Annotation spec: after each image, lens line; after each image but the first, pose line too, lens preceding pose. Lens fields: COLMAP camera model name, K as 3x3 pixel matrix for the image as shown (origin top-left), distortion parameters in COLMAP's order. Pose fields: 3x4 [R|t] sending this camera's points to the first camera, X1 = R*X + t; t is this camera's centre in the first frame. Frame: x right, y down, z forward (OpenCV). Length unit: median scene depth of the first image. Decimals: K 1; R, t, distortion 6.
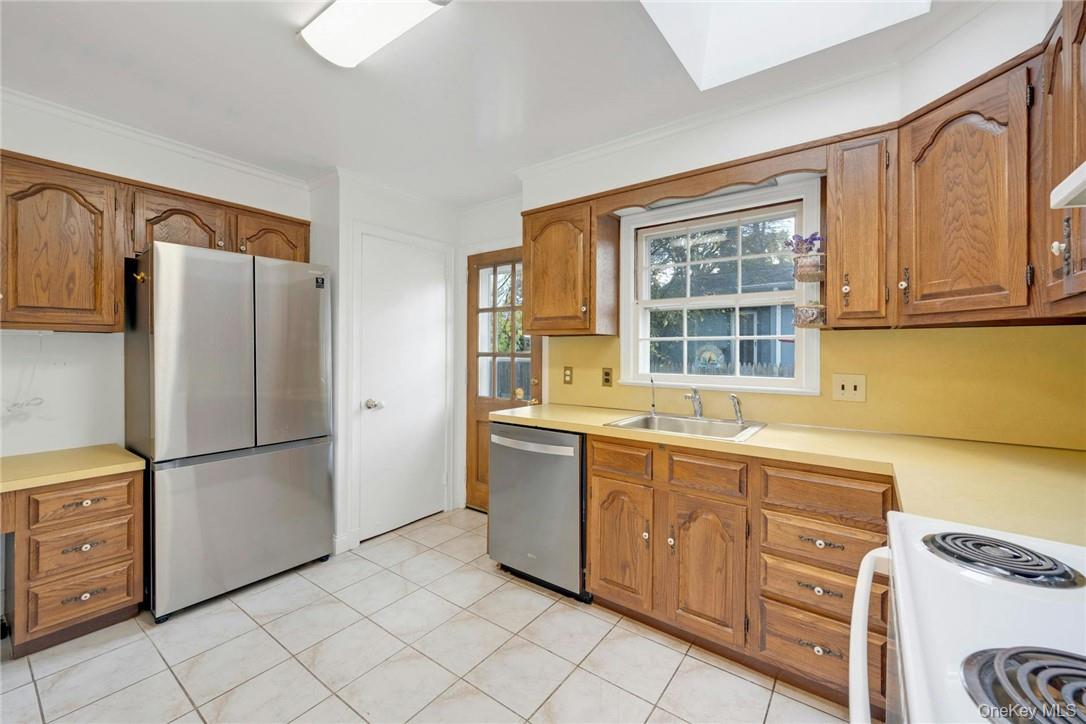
lens RADIAL K [[434.2, 0, 543.0], [0, 434.2, 362.0], [0, 0, 1]] dist [0.000041, -0.000221]
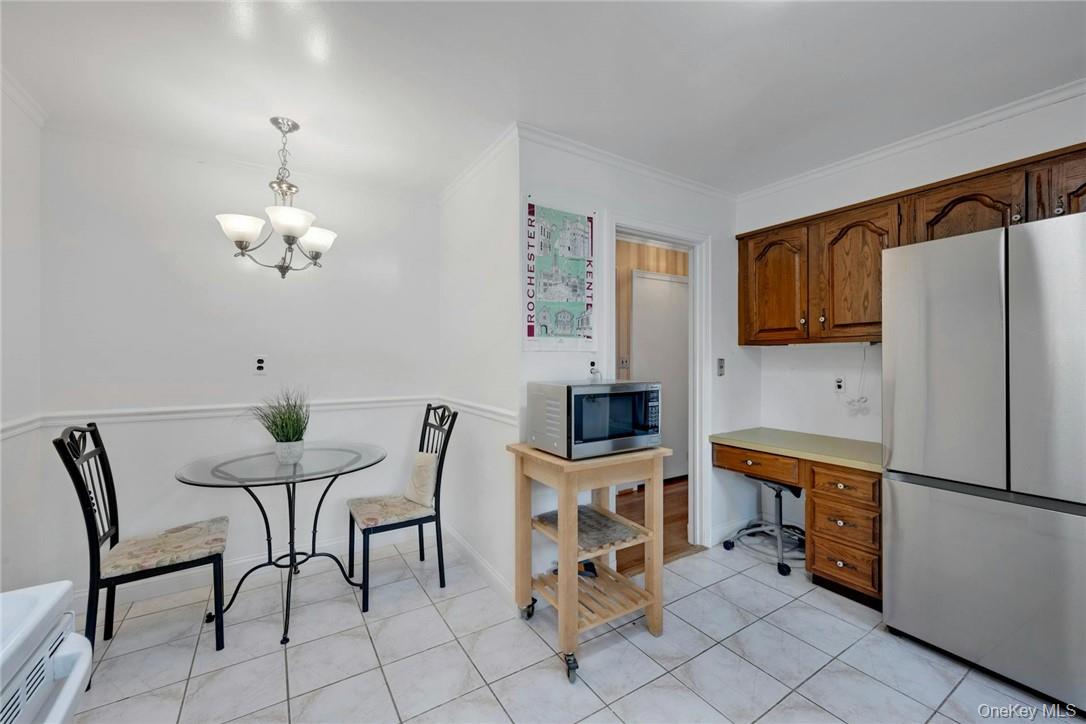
lens RADIAL K [[434.2, 0, 543.0], [0, 434.2, 362.0], [0, 0, 1]] dist [0.000041, -0.000221]
pose [[-0.360917, 0.006841, -0.932573, 0.338611], [-0.017051, 0.999758, 0.013933, -0.018287], [0.932442, 0.020930, -0.360712, 0.625497]]
